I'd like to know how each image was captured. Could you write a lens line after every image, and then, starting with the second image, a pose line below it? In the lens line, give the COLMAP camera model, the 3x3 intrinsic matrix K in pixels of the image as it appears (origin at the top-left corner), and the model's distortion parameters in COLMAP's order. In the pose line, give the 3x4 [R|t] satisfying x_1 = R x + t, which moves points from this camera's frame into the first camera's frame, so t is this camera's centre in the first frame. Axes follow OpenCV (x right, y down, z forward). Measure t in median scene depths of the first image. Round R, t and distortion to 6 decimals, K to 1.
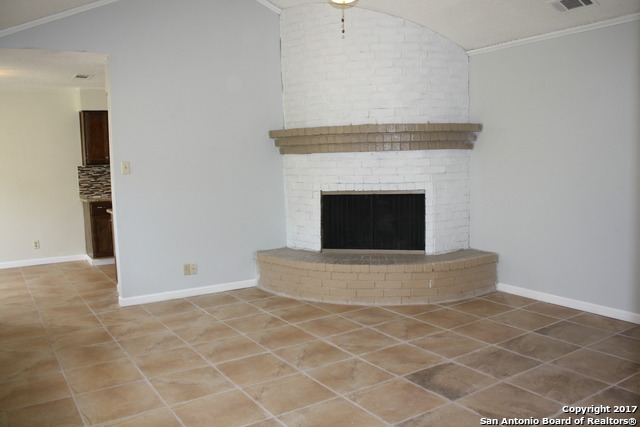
lens RADIAL K [[532.0, 0, 317.5], [0, 532.0, 210.6], [0, 0, 1]] dist [-0.175547, 0.155816]
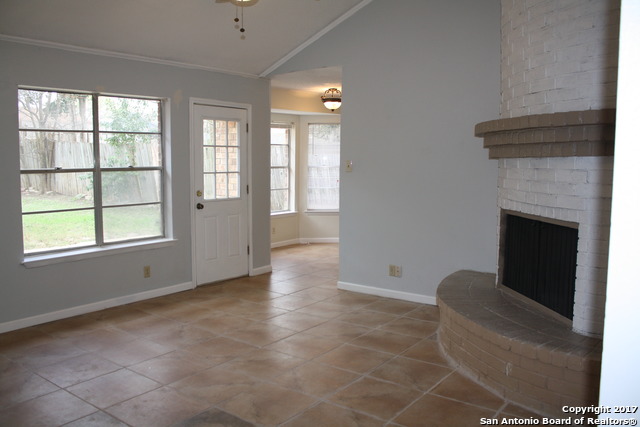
lens RADIAL K [[532.0, 0, 317.5], [0, 532.0, 210.6], [0, 0, 1]] dist [-0.175547, 0.155816]
pose [[0.337849, 0.112232, -0.934485, 0.748784], [-0.100638, 0.991481, 0.082693, -0.082900], [0.935804, 0.066107, 0.346266, 0.606957]]
